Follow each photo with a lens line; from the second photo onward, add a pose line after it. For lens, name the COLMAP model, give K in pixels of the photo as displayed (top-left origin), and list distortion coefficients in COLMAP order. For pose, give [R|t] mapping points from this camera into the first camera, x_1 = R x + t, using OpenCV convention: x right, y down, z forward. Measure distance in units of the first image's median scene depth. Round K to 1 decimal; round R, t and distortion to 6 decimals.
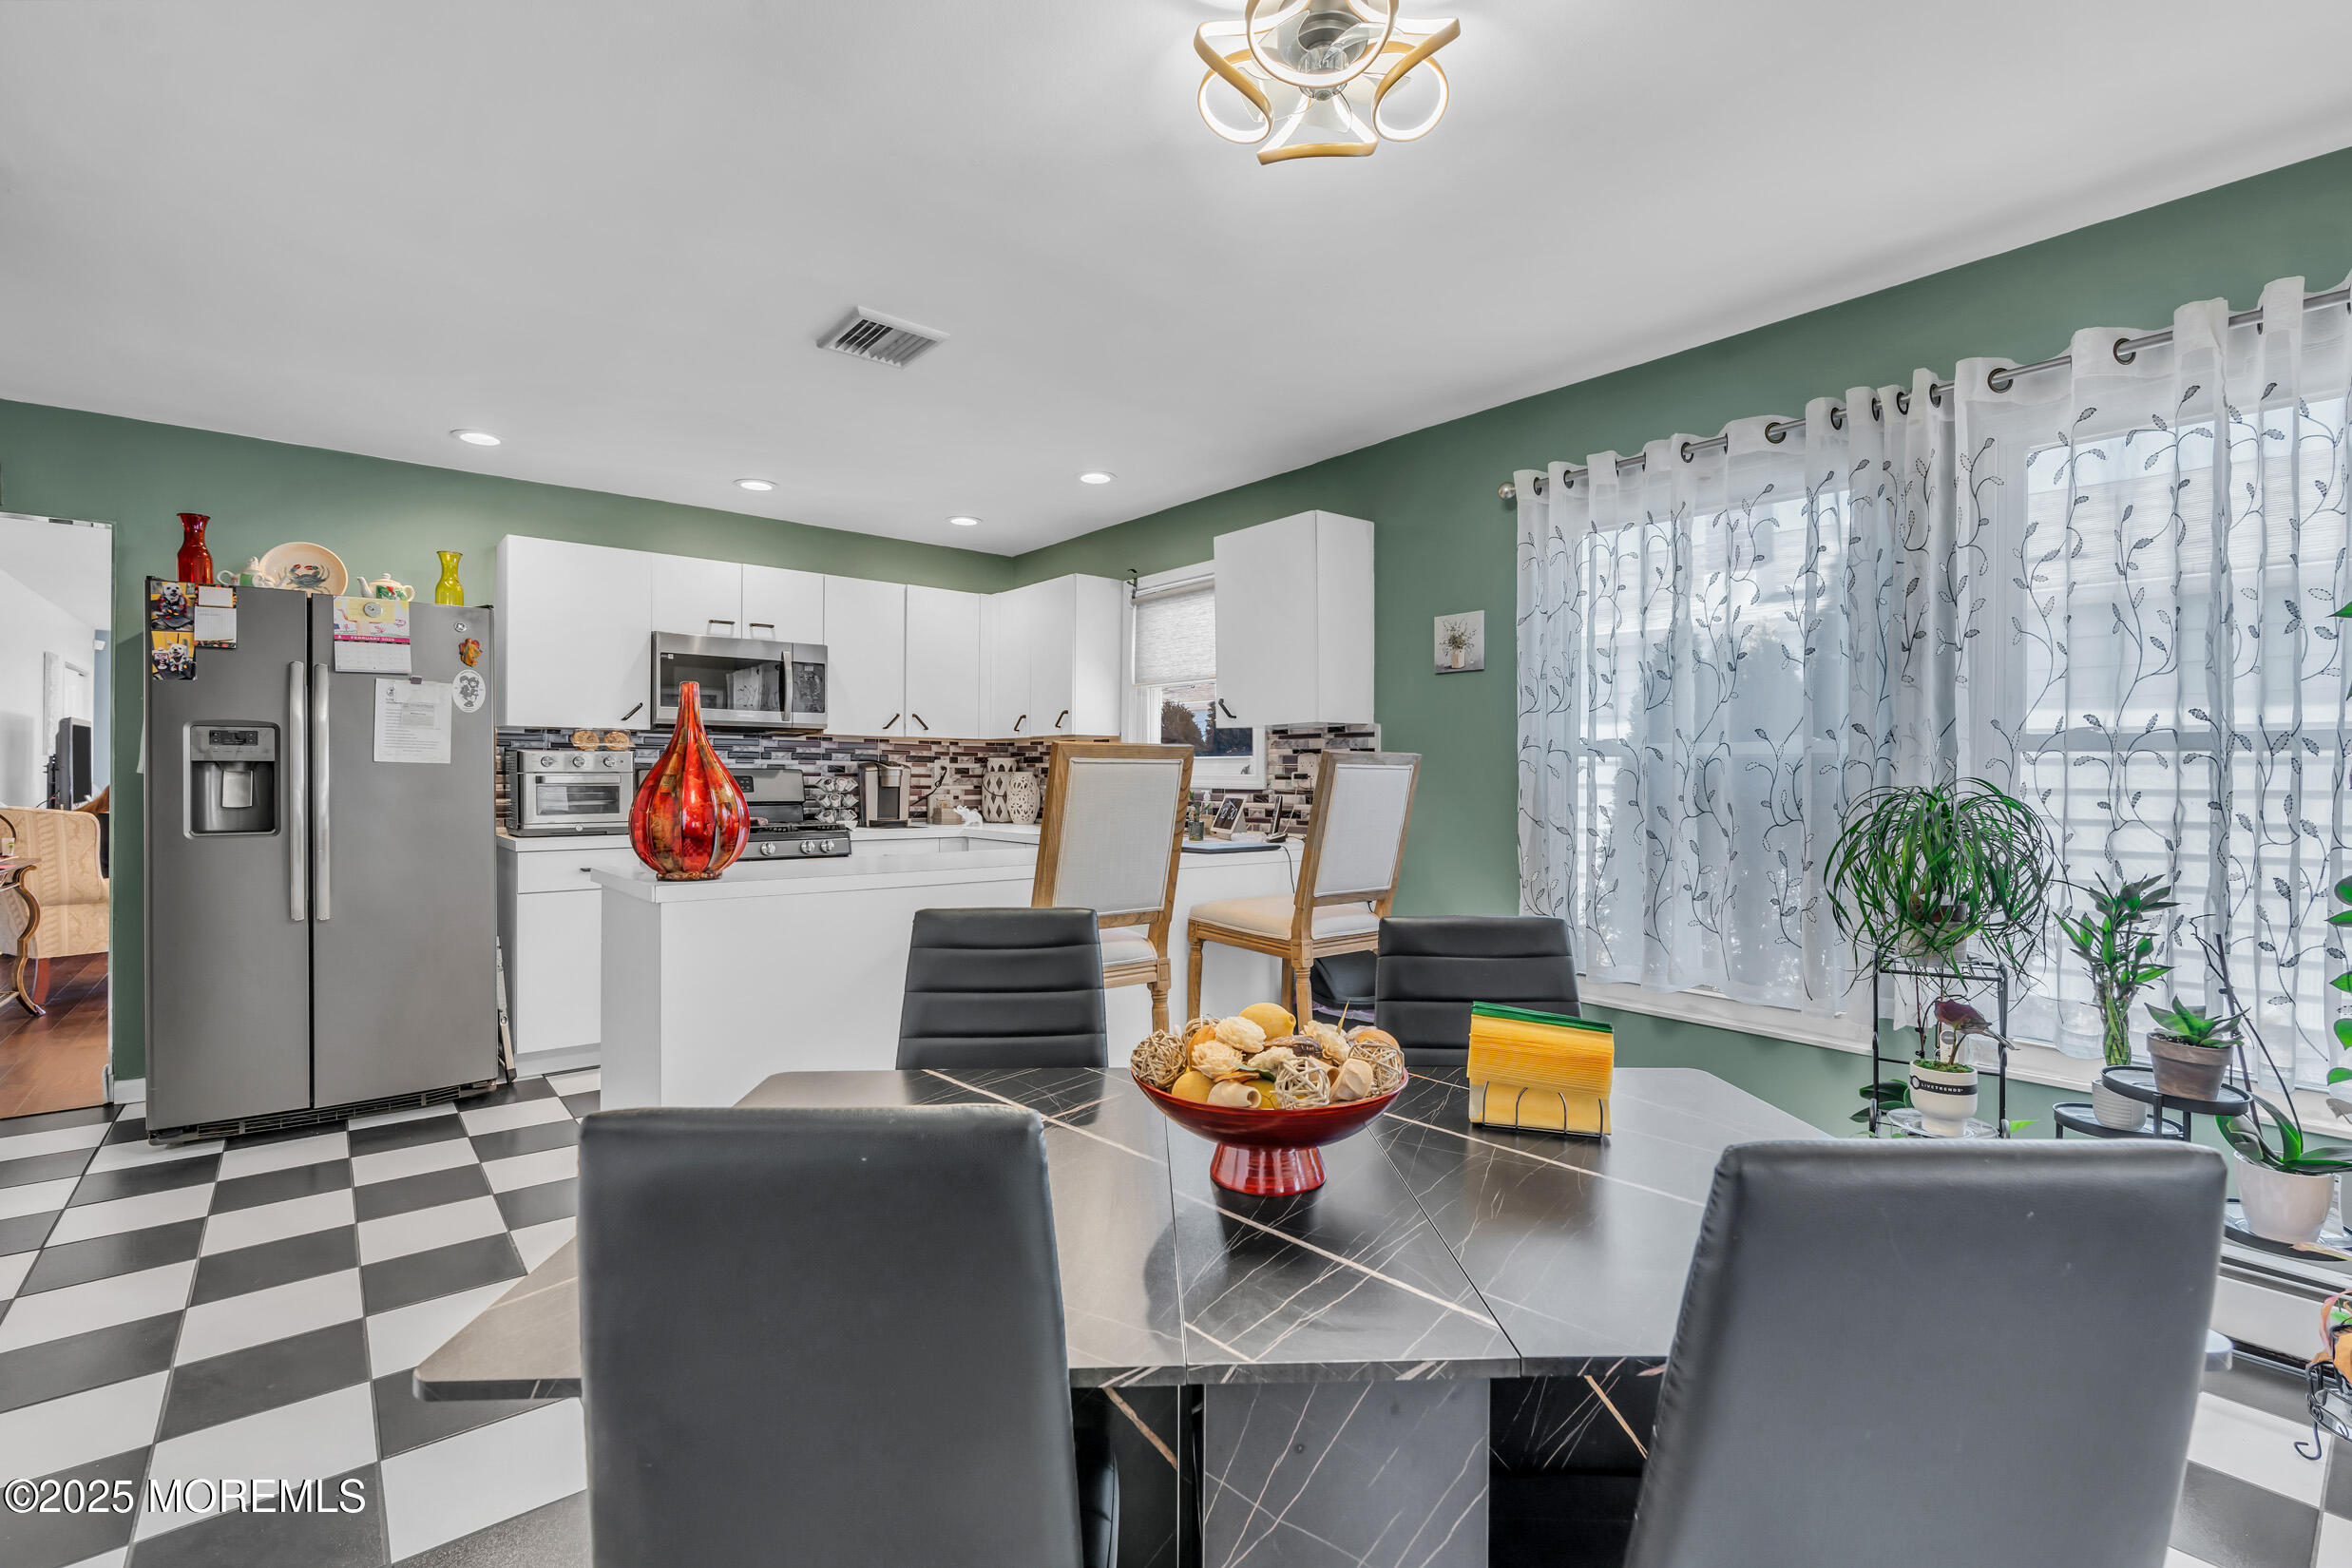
lens RADIAL K [[1056.3, 0, 1176.5], [0, 1056.3, 783.1], [0, 0, 1]] dist [-0.011348, 0.003760]
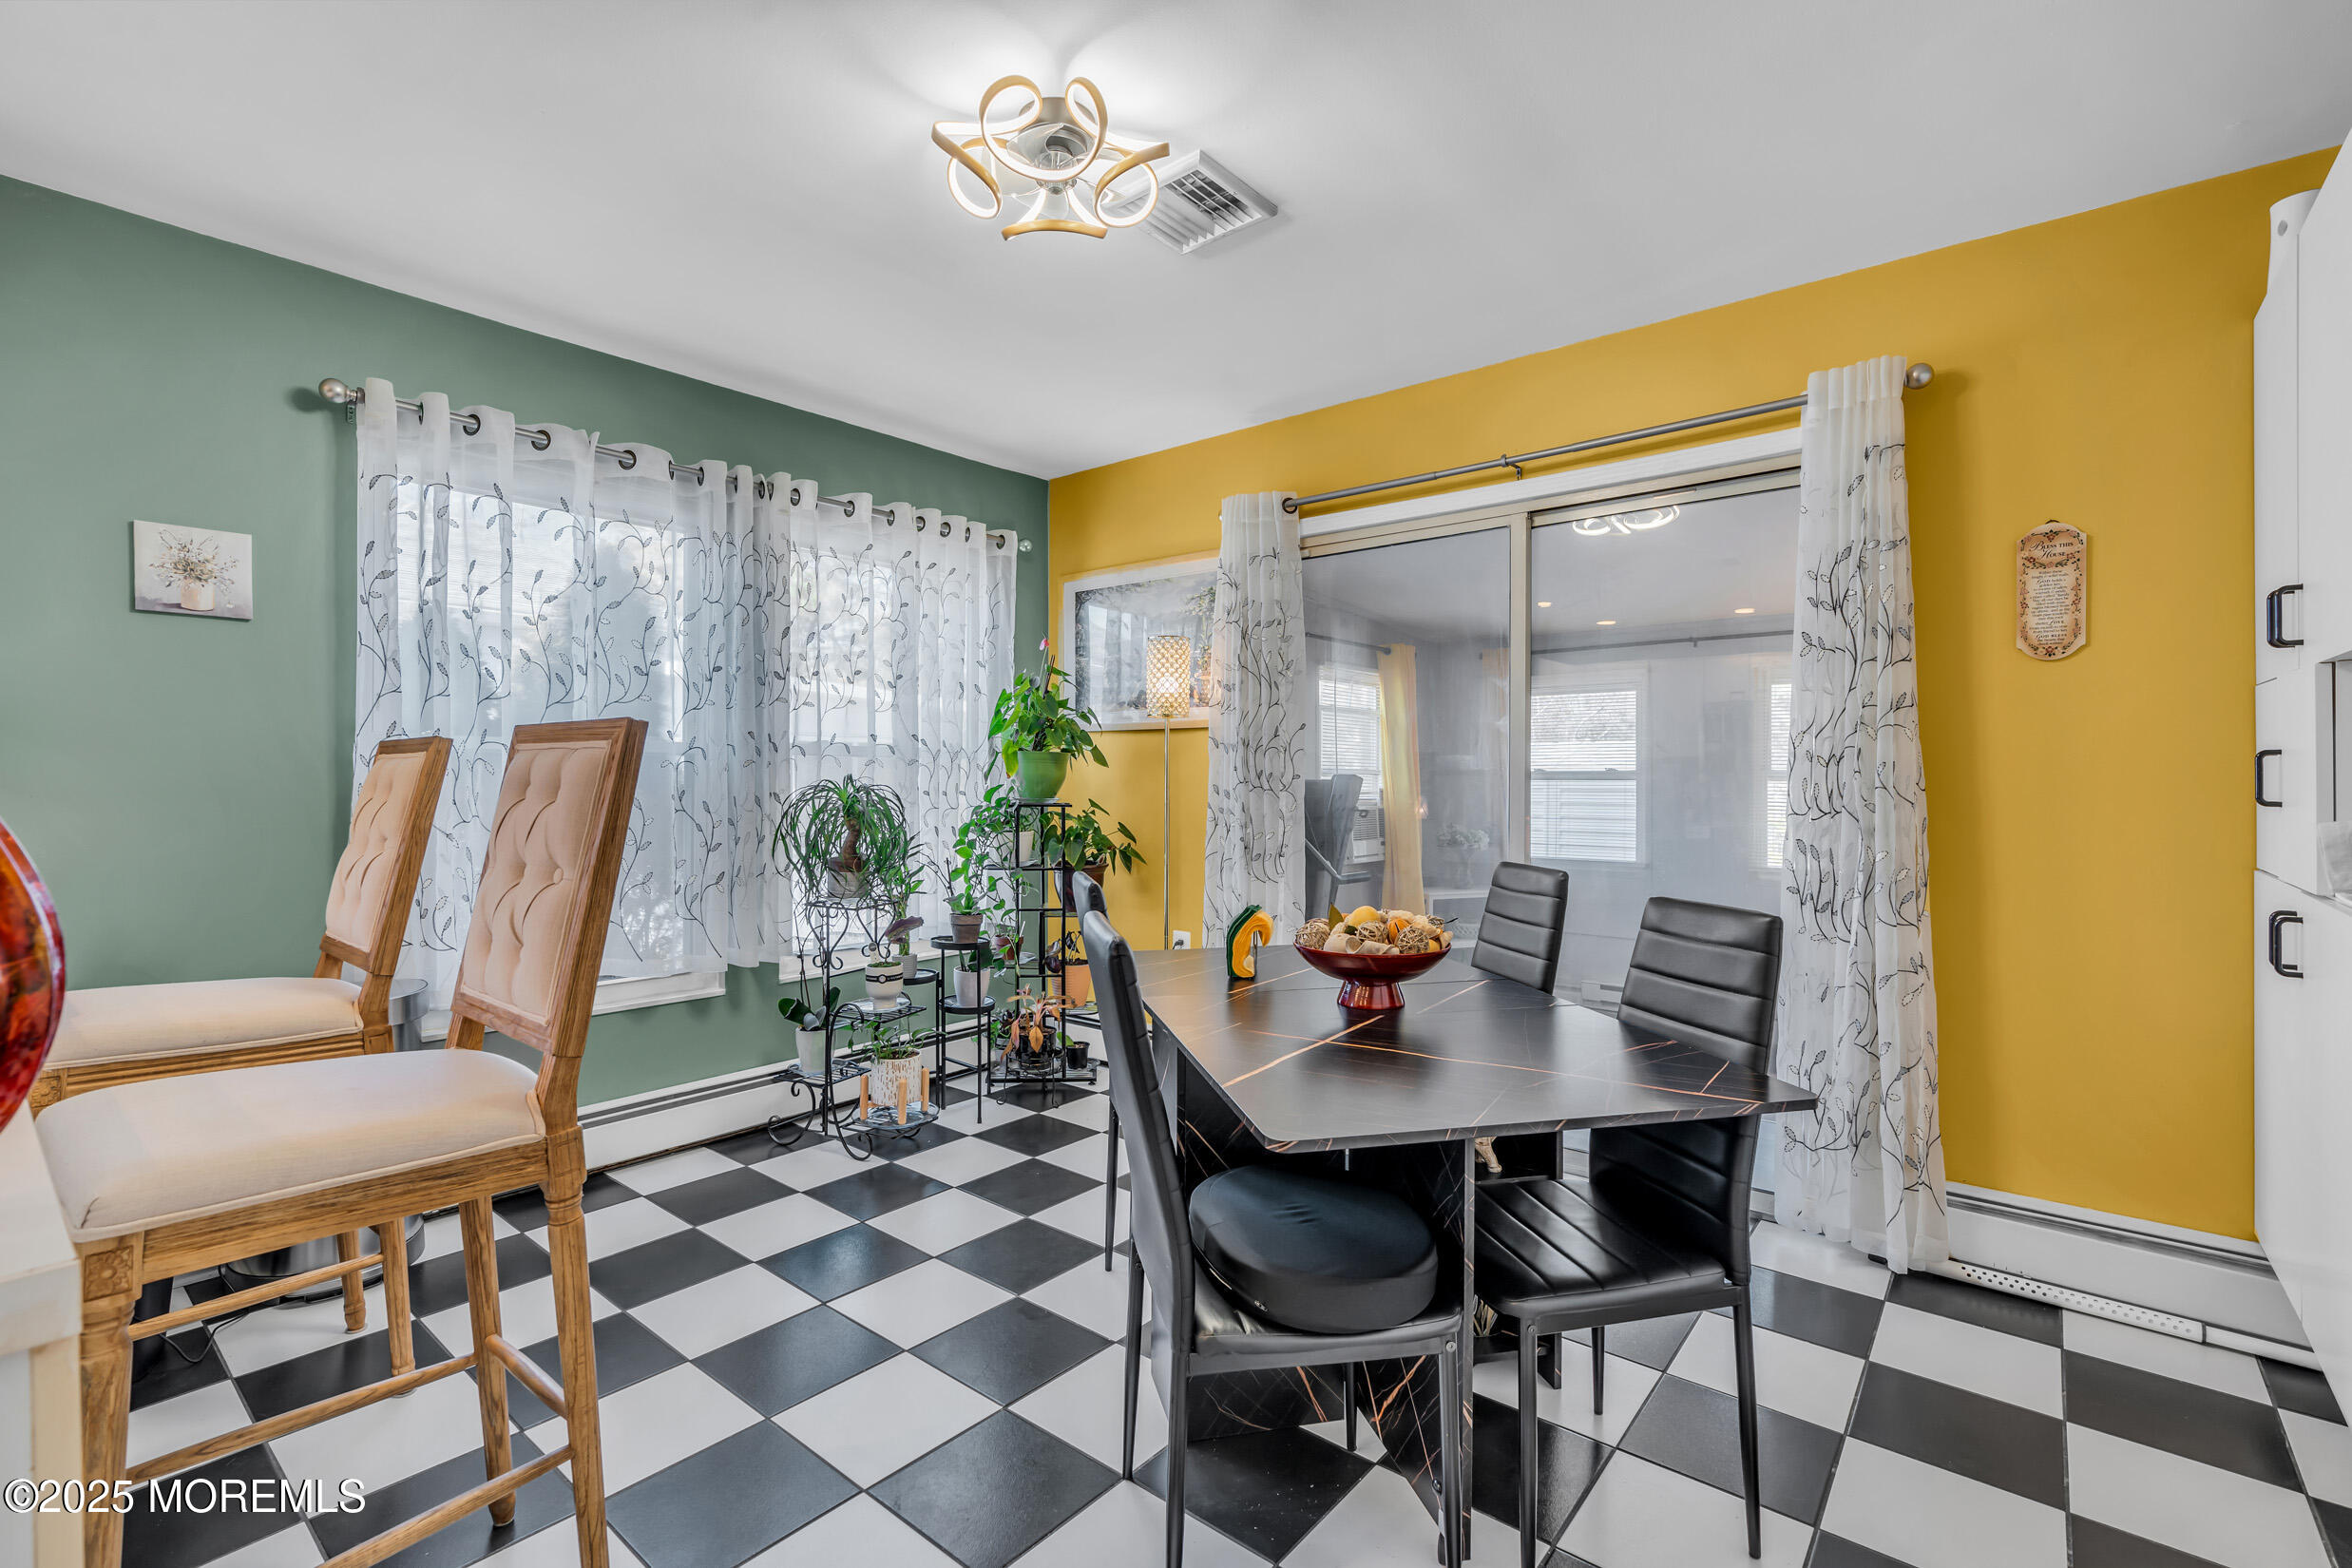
lens RADIAL K [[1056.3, 0, 1164.8], [0, 1056.3, 768.1], [0, 0, 1]] dist [-0.011348, 0.003760]
pose [[-0.182168, 0.002302, 0.983265, -0.371206], [0.005499, 0.999984, -0.001322, -0.004061], [-0.983252, 0.005166, -0.182178, 0.395411]]
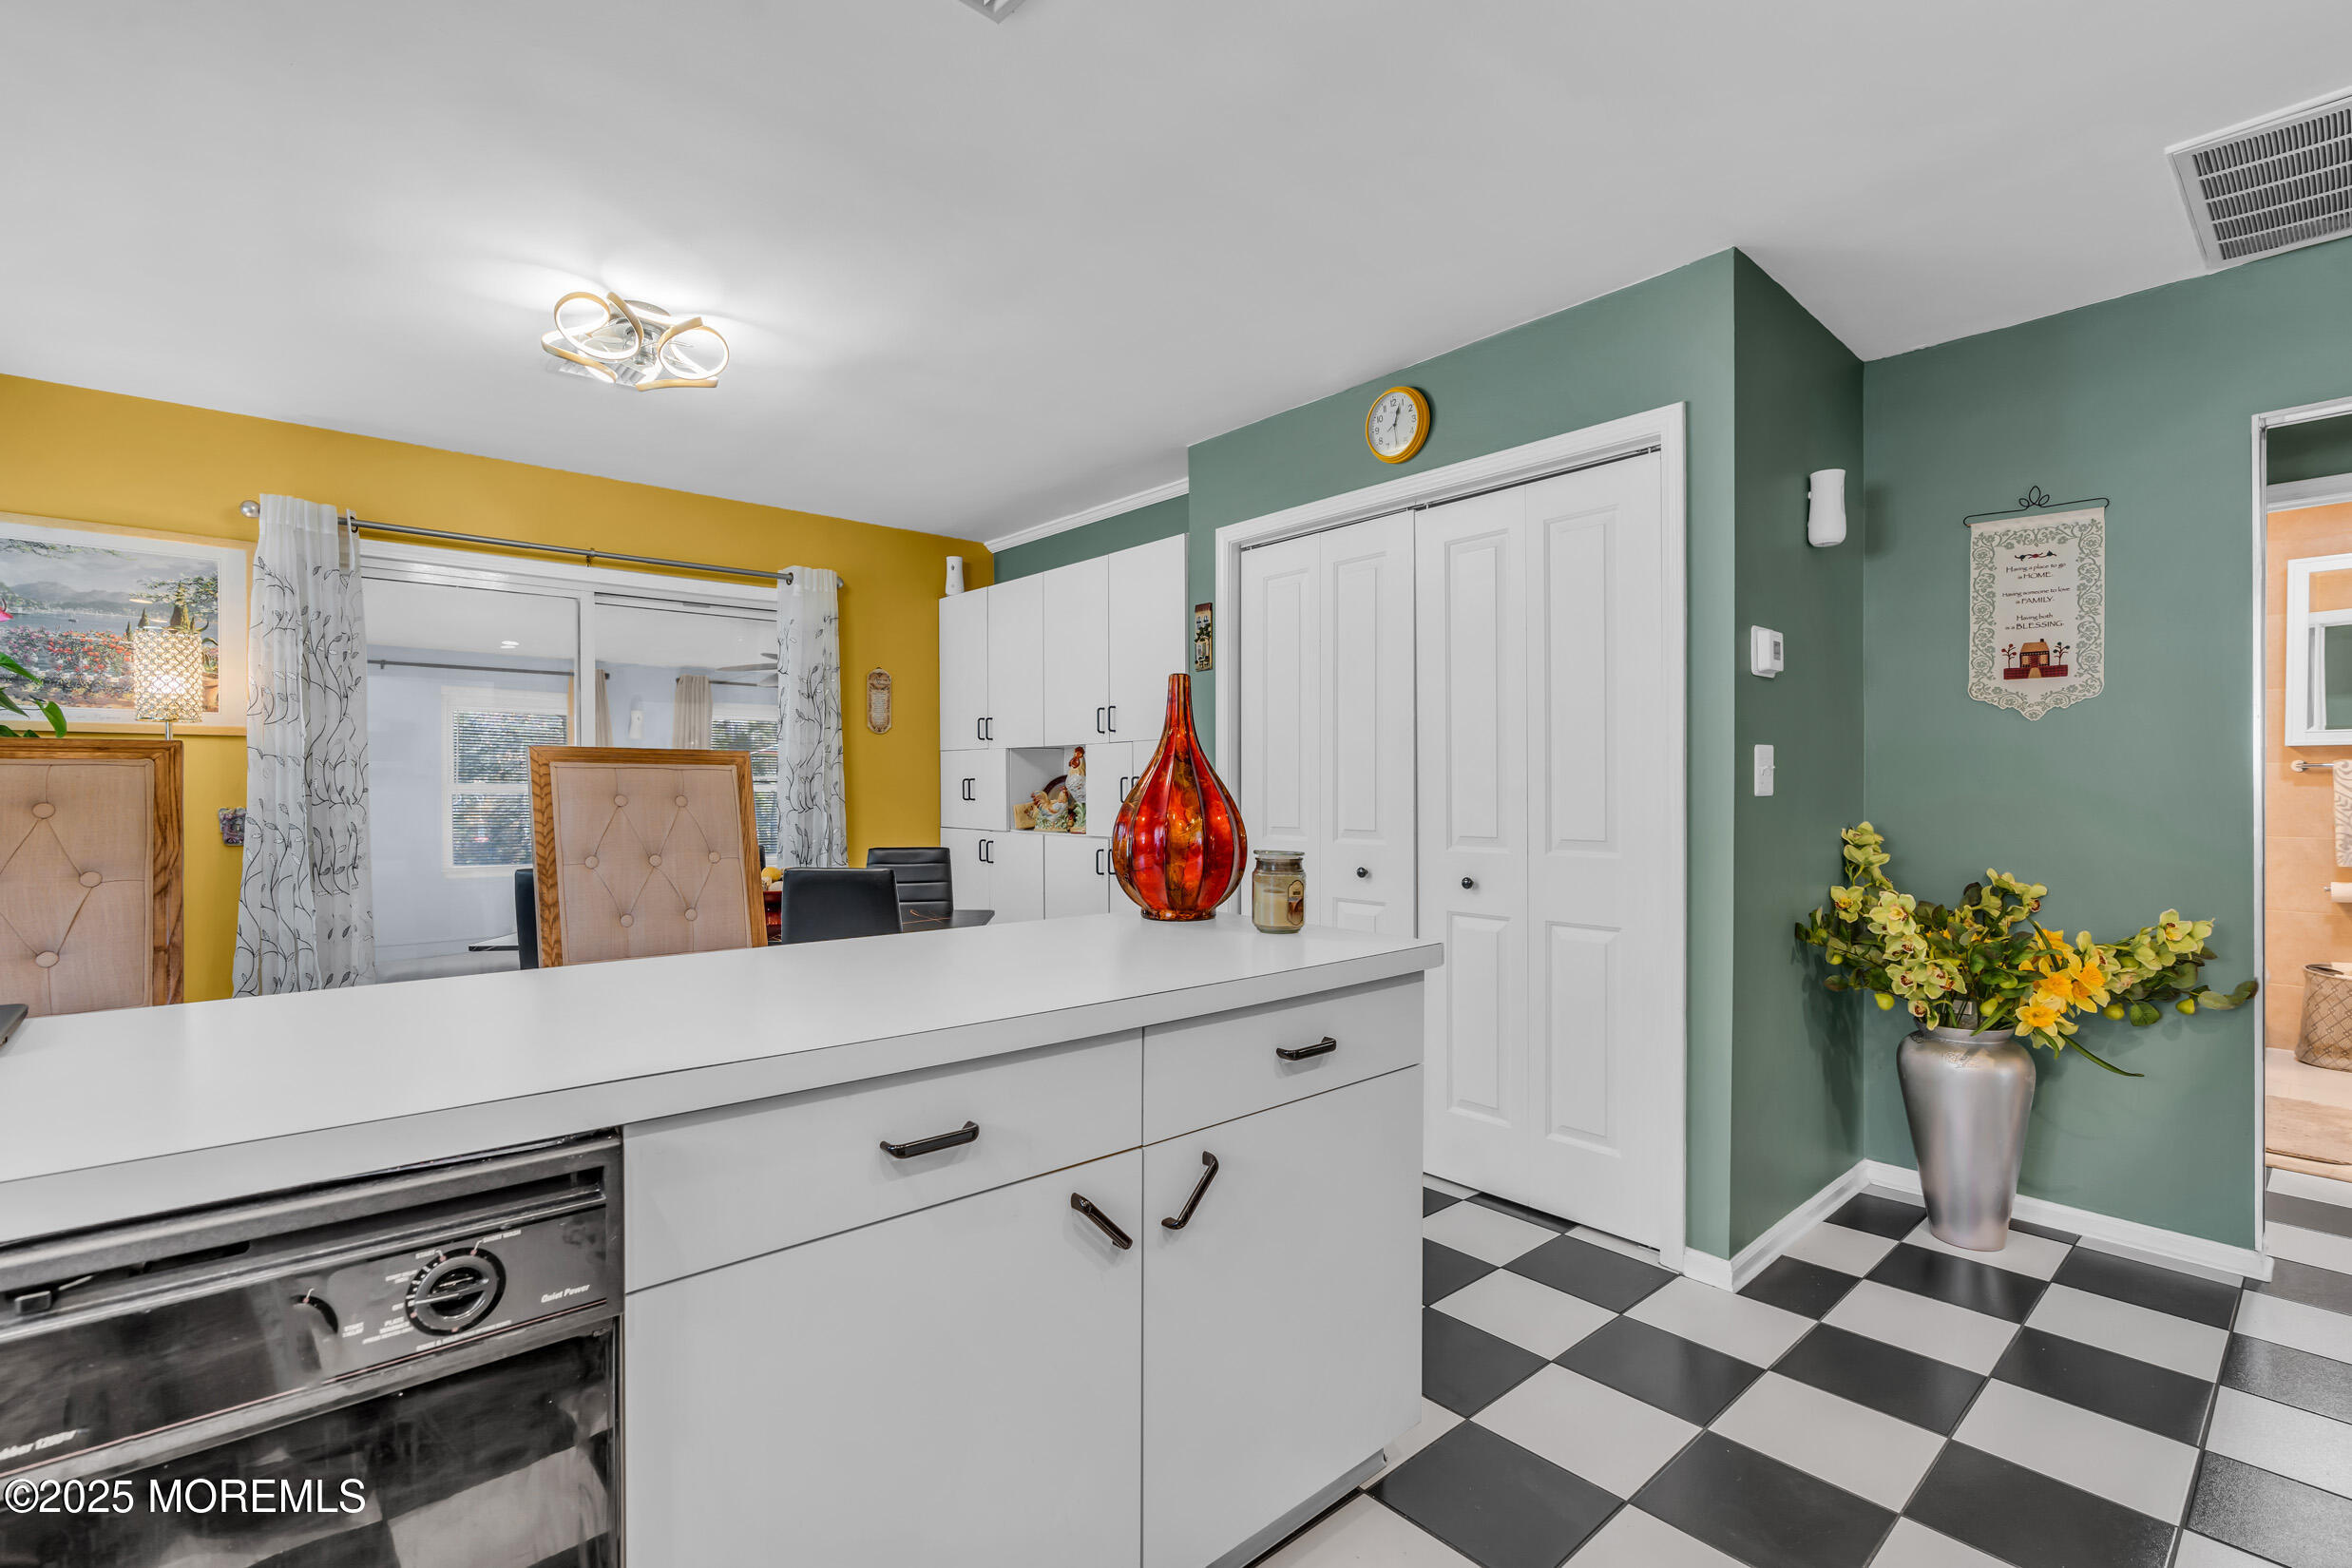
lens RADIAL K [[1056.3, 0, 1164.7], [0, 1056.3, 794.9], [0, 0, 1]] dist [-0.011348, 0.003760]
pose [[-0.999838, -0.003821, -0.017589, -0.227750], [-0.004040, 0.999915, 0.012434, -0.006693], [0.017540, 0.012503, -0.999768, 0.943461]]
